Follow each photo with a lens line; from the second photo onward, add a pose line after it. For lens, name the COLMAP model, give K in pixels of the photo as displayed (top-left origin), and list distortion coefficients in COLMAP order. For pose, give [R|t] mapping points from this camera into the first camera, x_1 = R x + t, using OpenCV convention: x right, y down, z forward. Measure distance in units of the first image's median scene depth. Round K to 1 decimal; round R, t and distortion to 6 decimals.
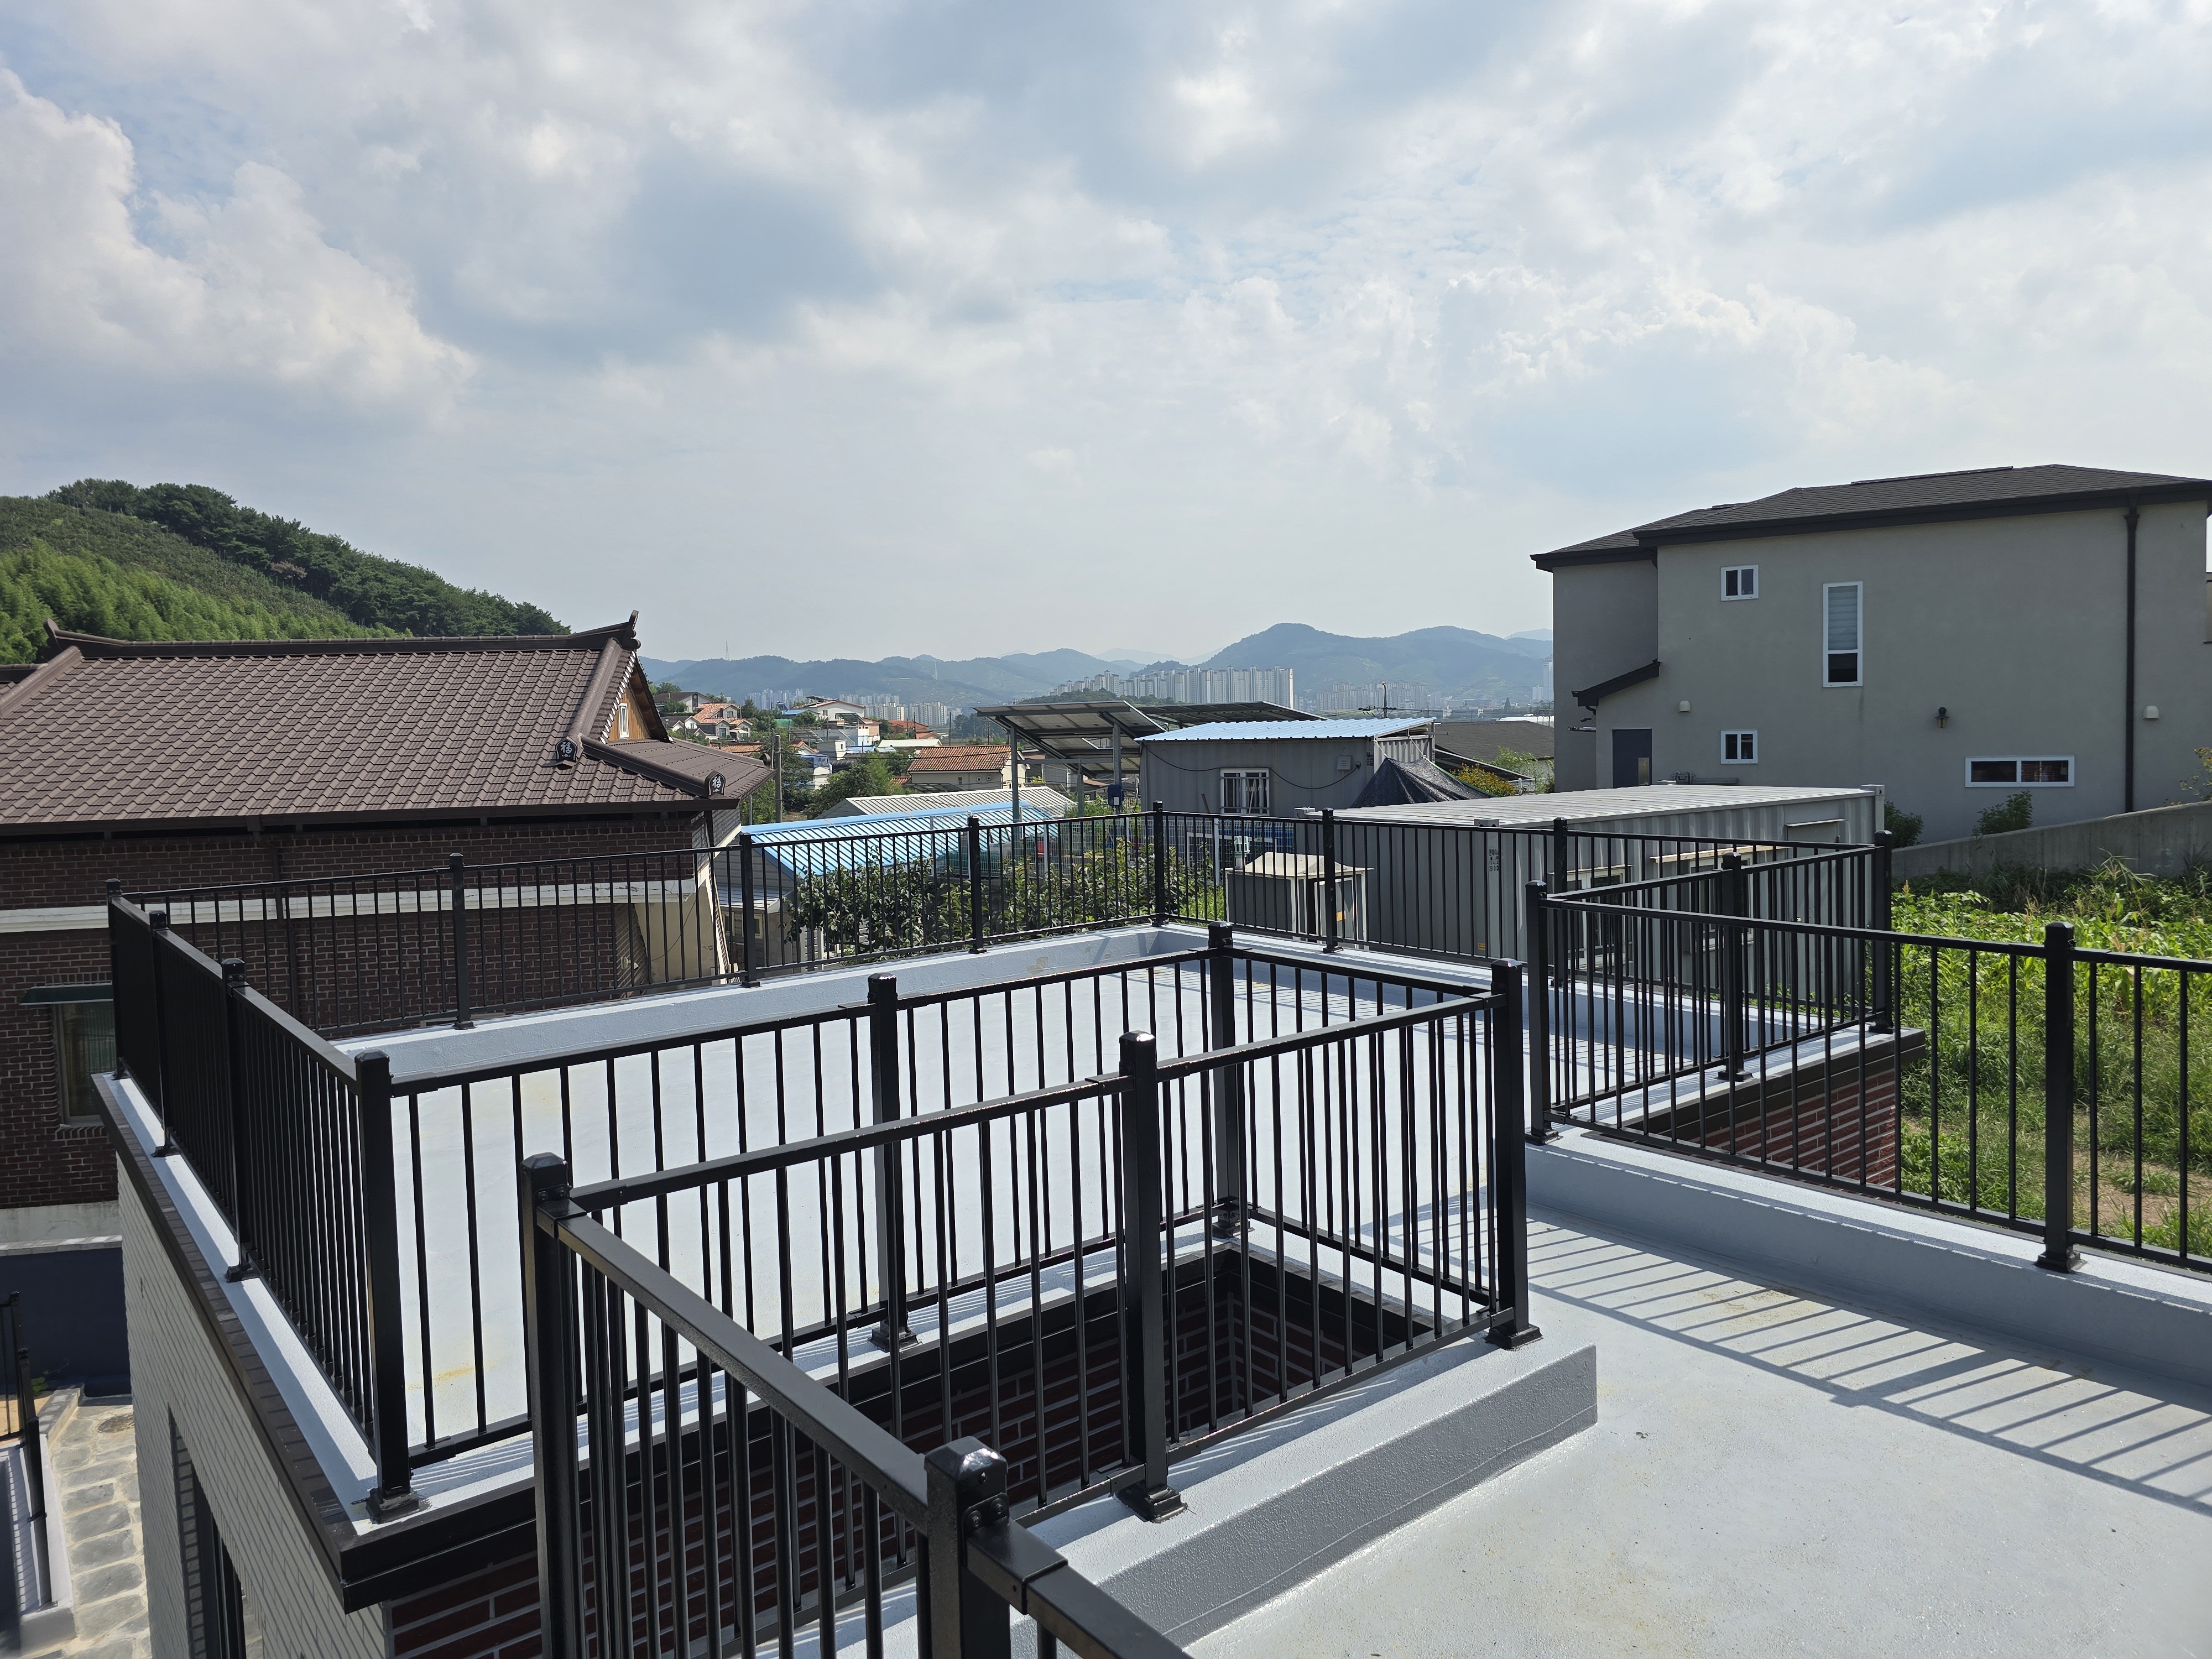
lens RADIAL K [[1465.2, 0, 1106.0], [0, 1465.2, 829.5], [0, 0, 1]] dist [0.034385, -0.001764]
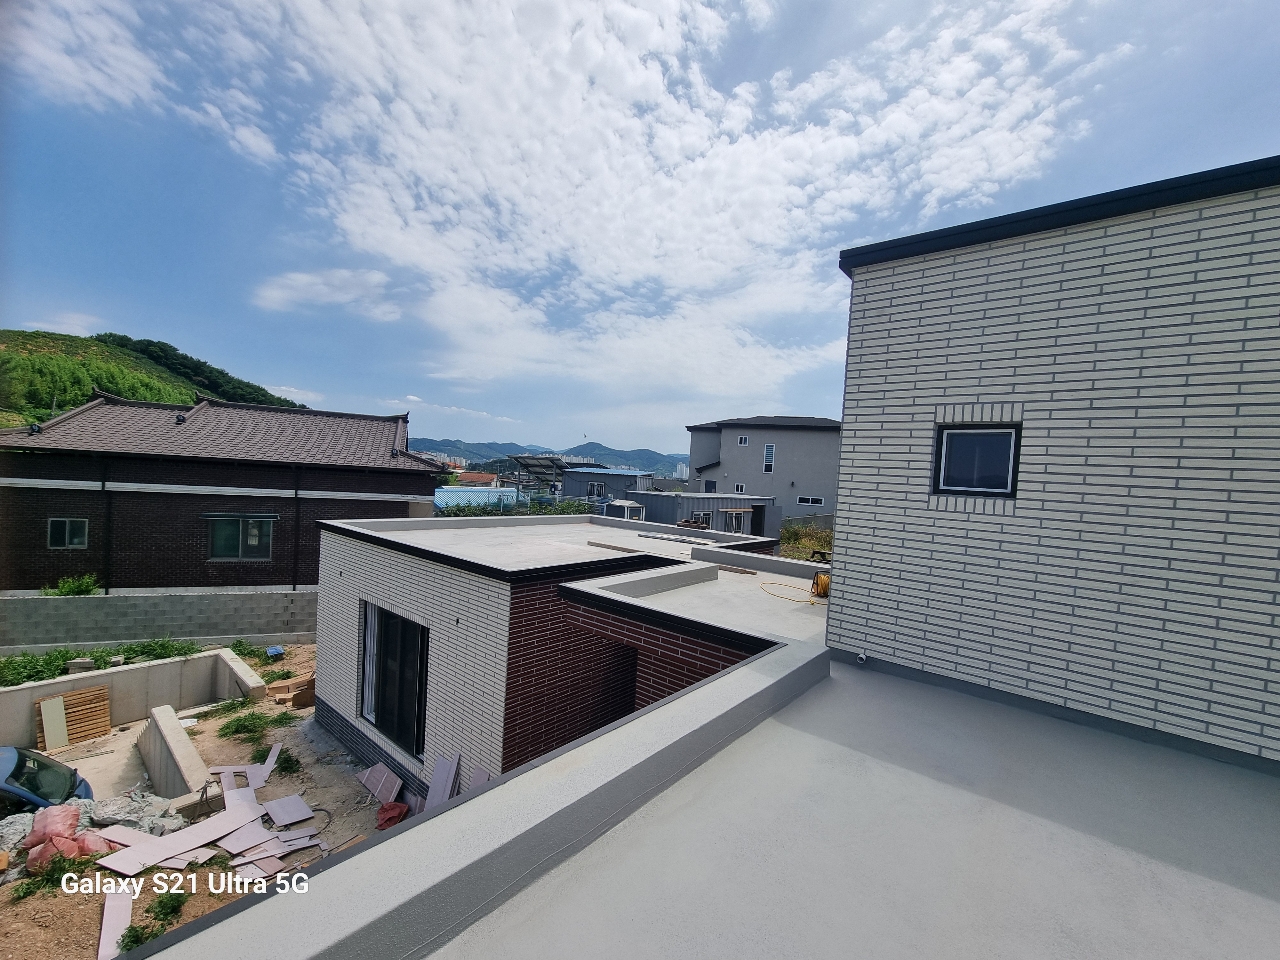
lens RADIAL K [[514.0, 0, 640.0], [0, 514.0, 480.0], [0, 0, 1]] dist [0.000270, 0.000149]
pose [[0.971657, 0.089356, 0.218855, -0.059554], [-0.074921, 0.994484, -0.073404, 0.029360], [-0.224207, 0.054926, 0.972992, -0.113129]]
